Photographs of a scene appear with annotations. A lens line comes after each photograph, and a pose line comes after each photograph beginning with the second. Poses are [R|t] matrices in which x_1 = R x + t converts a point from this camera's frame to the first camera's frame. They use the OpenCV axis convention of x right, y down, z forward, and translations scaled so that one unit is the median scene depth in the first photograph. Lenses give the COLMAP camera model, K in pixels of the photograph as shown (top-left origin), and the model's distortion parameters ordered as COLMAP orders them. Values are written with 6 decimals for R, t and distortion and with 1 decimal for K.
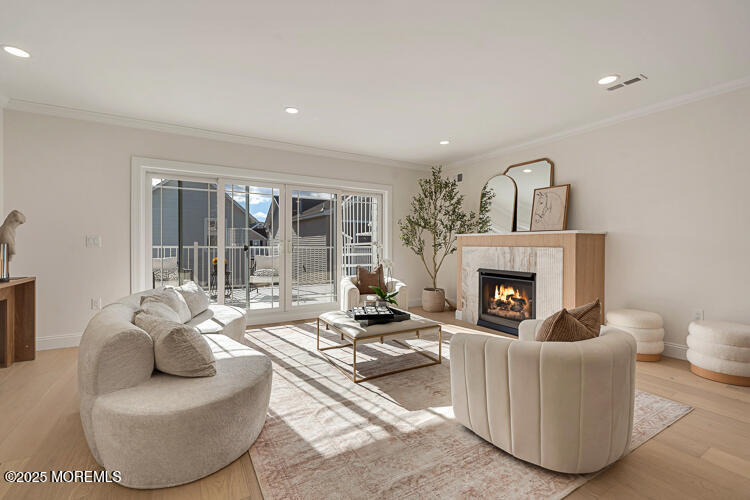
lens RADIAL K [[327.3, 0, 372.0], [0, 327.3, 247.0], [0, 0, 1]] dist [-0.001471, 0.000123]
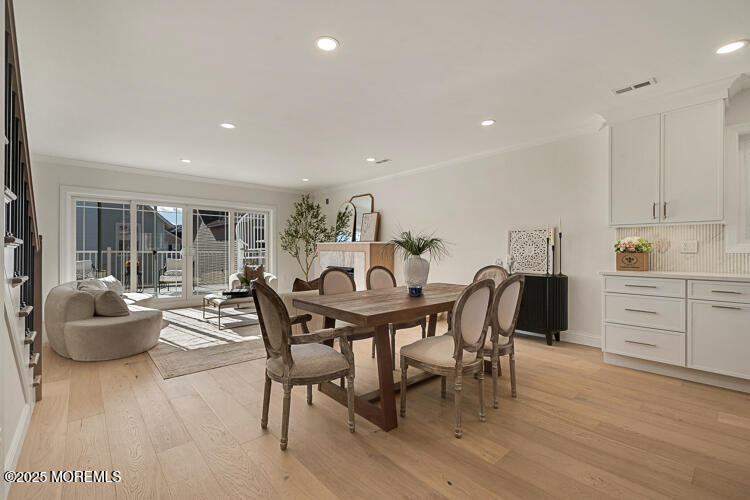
lens RADIAL K [[333.4, 0, 371.7], [0, 333.4, 249.9], [0, 0, 1]] dist [0.002635, 0.000374]
pose [[0.982854, 0.001176, 0.184381, 0.257496], [-0.000007, 0.999980, -0.006342, 0.001710], [-0.184385, 0.006232, 0.982834, -0.549408]]
